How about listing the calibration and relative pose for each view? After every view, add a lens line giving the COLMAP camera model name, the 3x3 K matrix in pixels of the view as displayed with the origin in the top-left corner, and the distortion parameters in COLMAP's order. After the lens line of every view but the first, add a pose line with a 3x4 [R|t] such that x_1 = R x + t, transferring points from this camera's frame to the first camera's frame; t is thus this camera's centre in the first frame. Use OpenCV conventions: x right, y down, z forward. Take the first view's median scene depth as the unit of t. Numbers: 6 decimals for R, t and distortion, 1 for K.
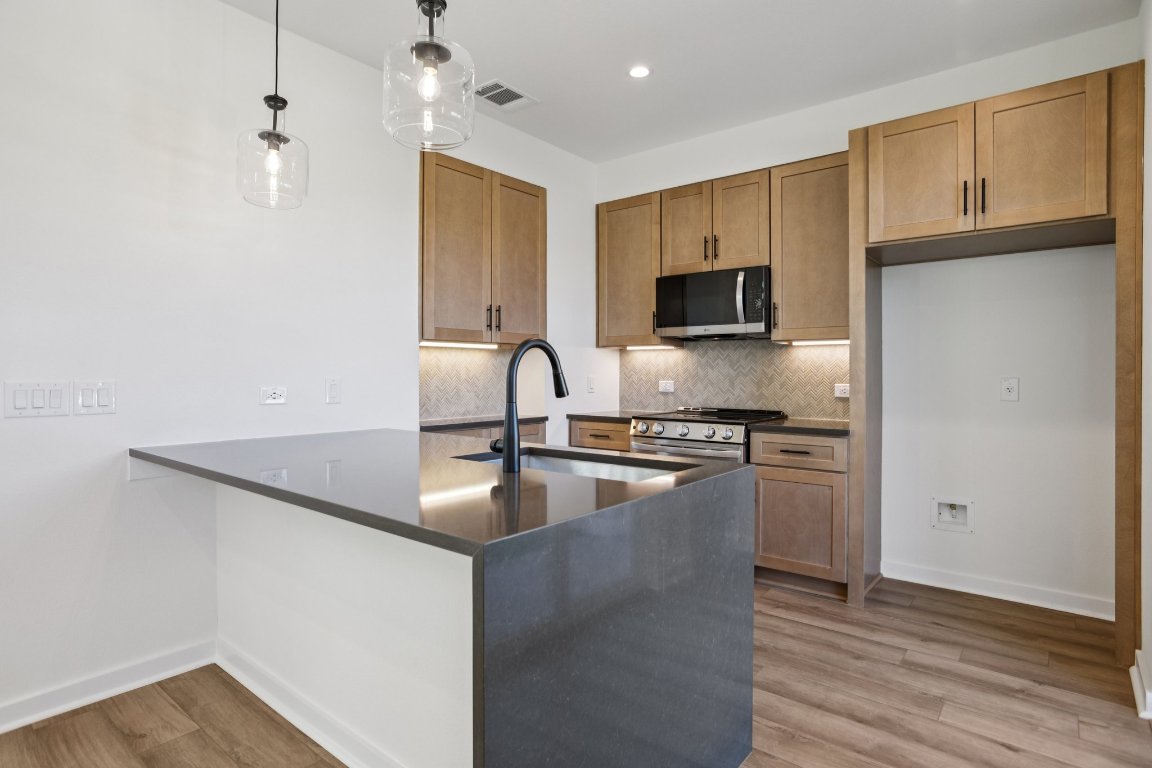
lens RADIAL K [[618.4, 0, 570.4], [0, 618.4, 373.2], [0, 0, 1]] dist [-0.053256, 0.051903]
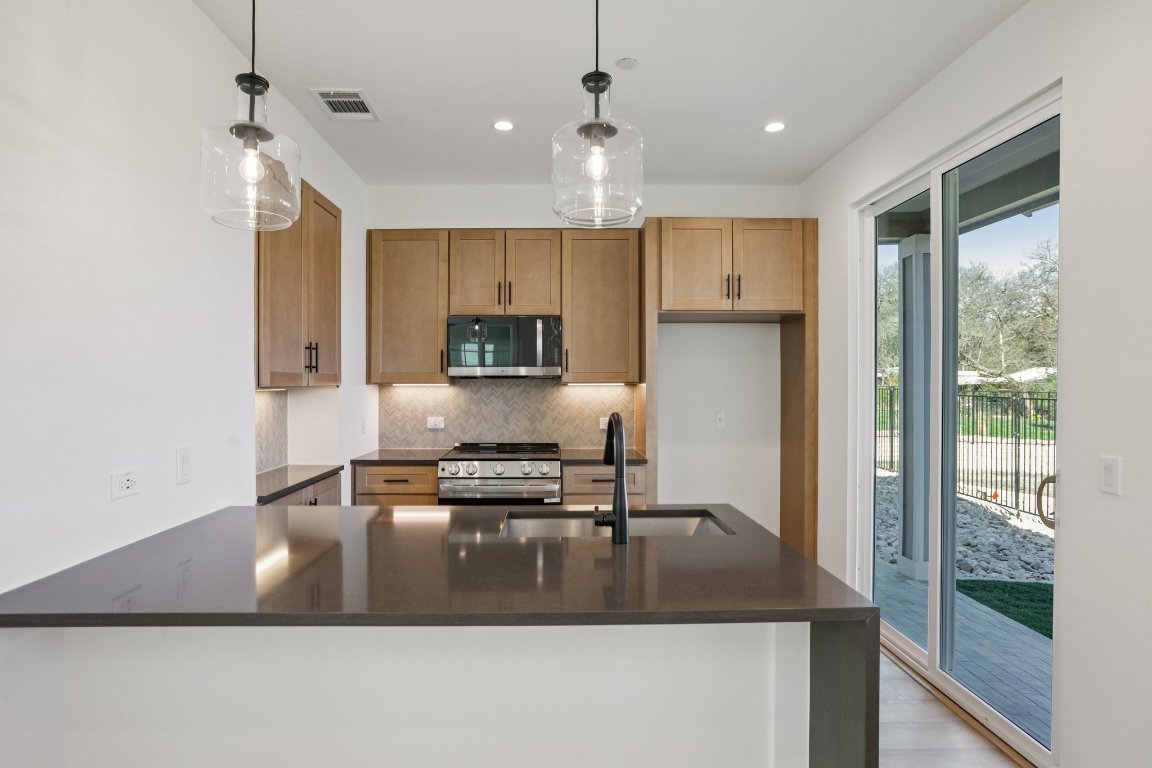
lens RADIAL K [[629.7, 0, 554.4], [0, 629.7, 379.4], [0, 0, 1]] dist [-0.003649, -0.000084]
pose [[0.767734, -0.001635, 0.640767, -0.395387], [0.003342, 0.999993, -0.001453, -0.052891], [-0.640760, 0.003257, 0.767734, 0.111683]]
